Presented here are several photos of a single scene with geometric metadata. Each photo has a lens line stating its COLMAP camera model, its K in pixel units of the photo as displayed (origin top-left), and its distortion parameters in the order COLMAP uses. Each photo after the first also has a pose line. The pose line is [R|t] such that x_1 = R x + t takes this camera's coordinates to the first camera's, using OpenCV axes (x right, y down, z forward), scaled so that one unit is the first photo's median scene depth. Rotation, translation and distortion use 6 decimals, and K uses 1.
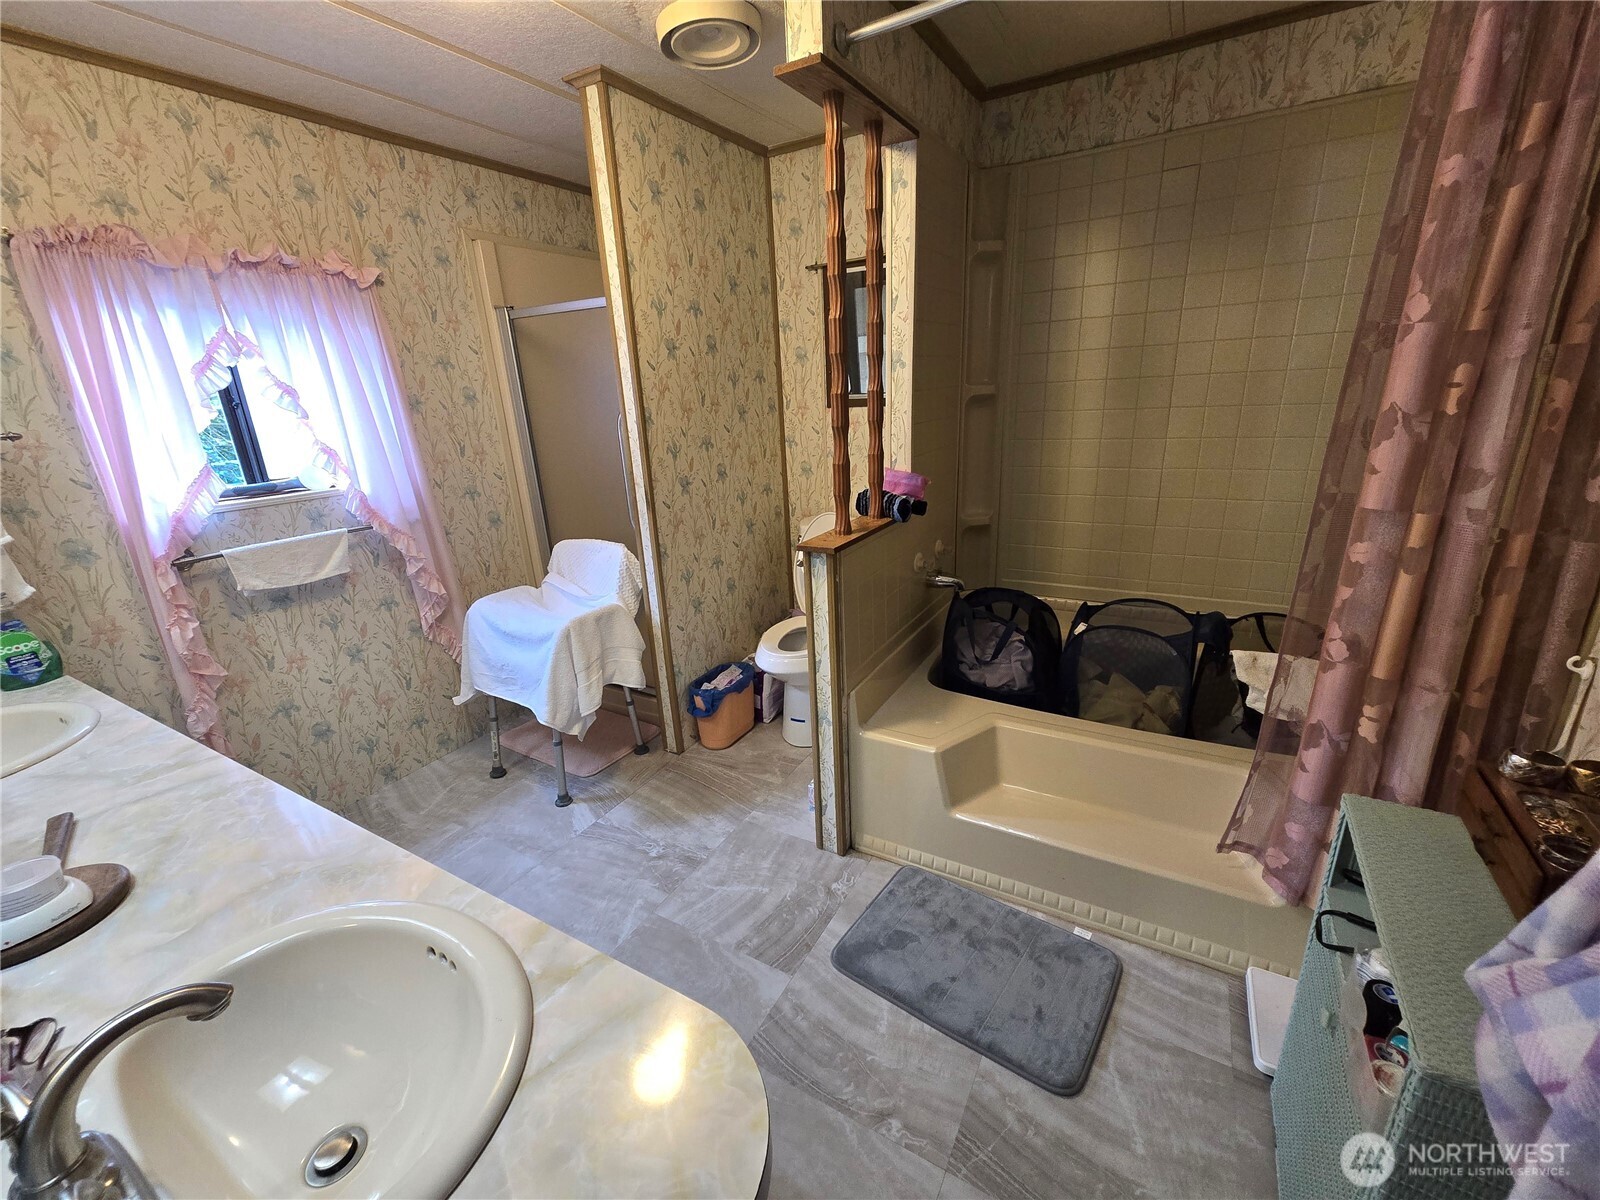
lens RADIAL K [[657.0, 0, 800.0], [0, 657.0, 600.0], [0, 0, 1]] dist [0.000366, -0.000116]
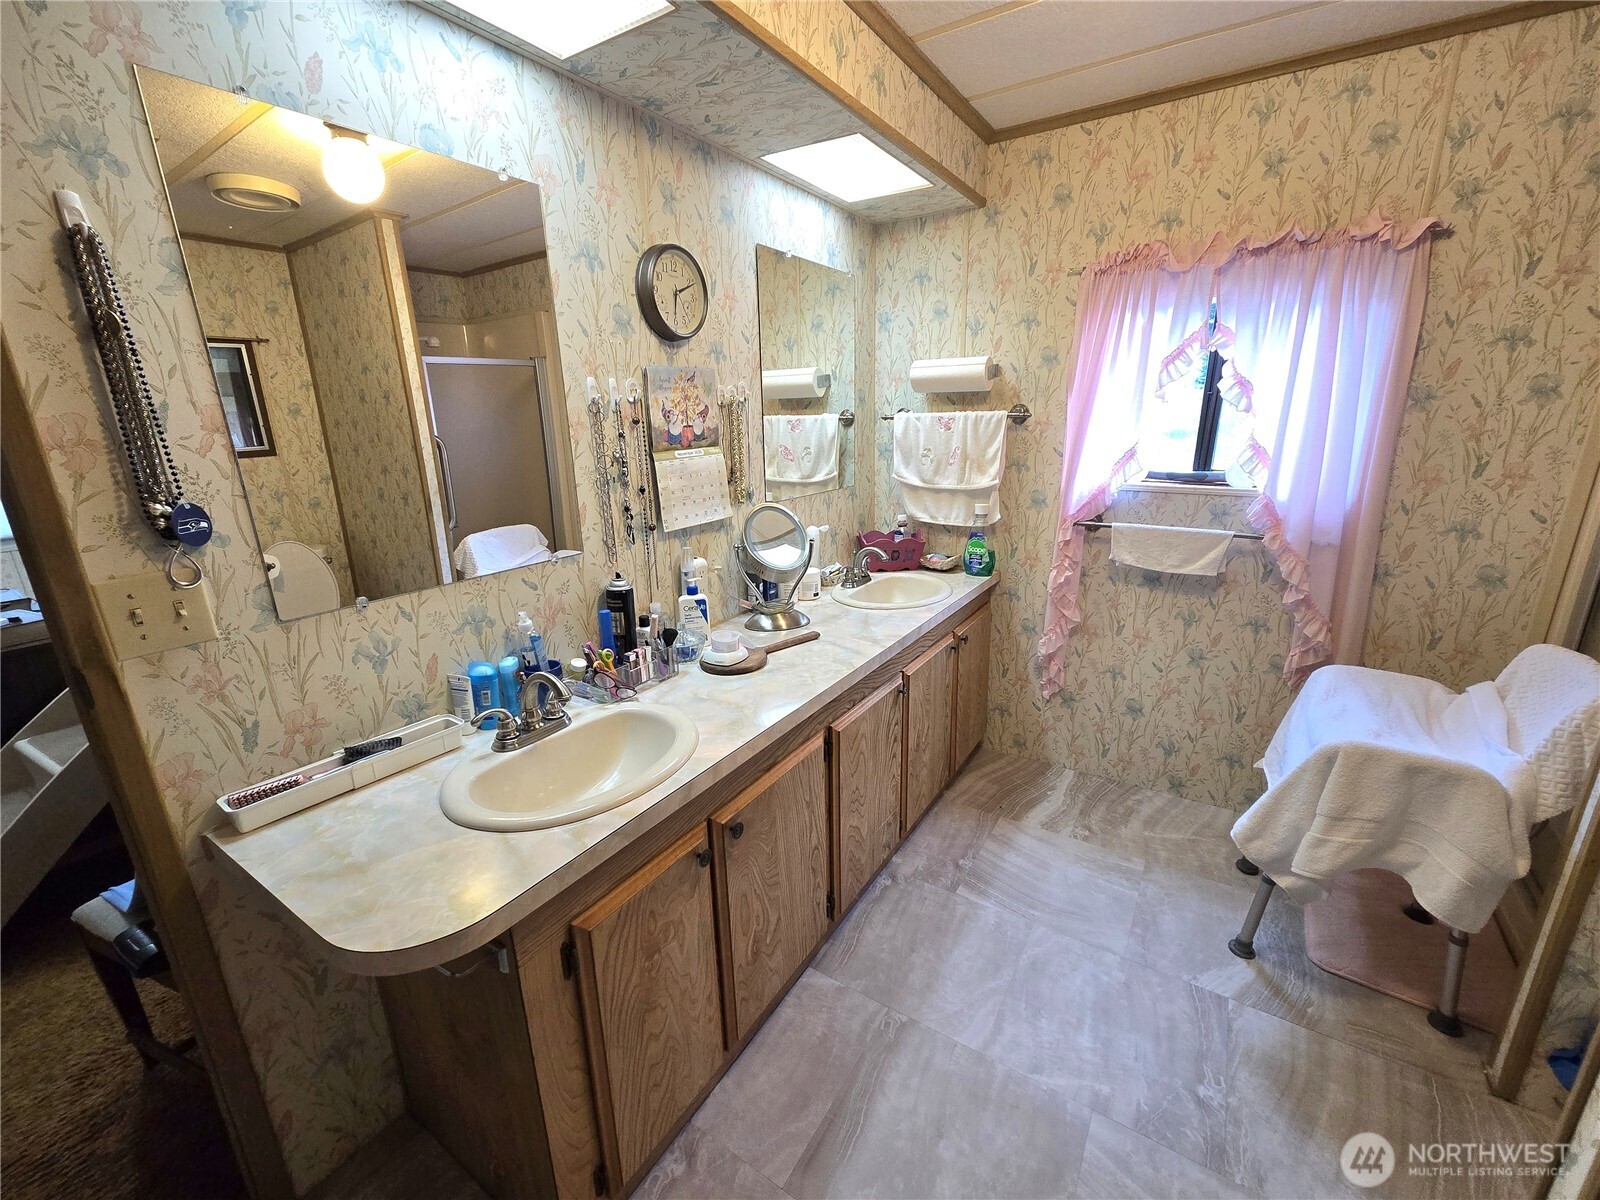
lens RADIAL K [[657.0, 0, 800.0], [0, 657.0, 600.0], [0, 0, 1]] dist [0.000366, -0.000116]
pose [[-0.053490, 0.323288, -0.944788, 0.252887], [-0.288831, 0.900691, 0.324551, -0.151279], [0.955885, 0.290244, 0.045198, 0.417083]]
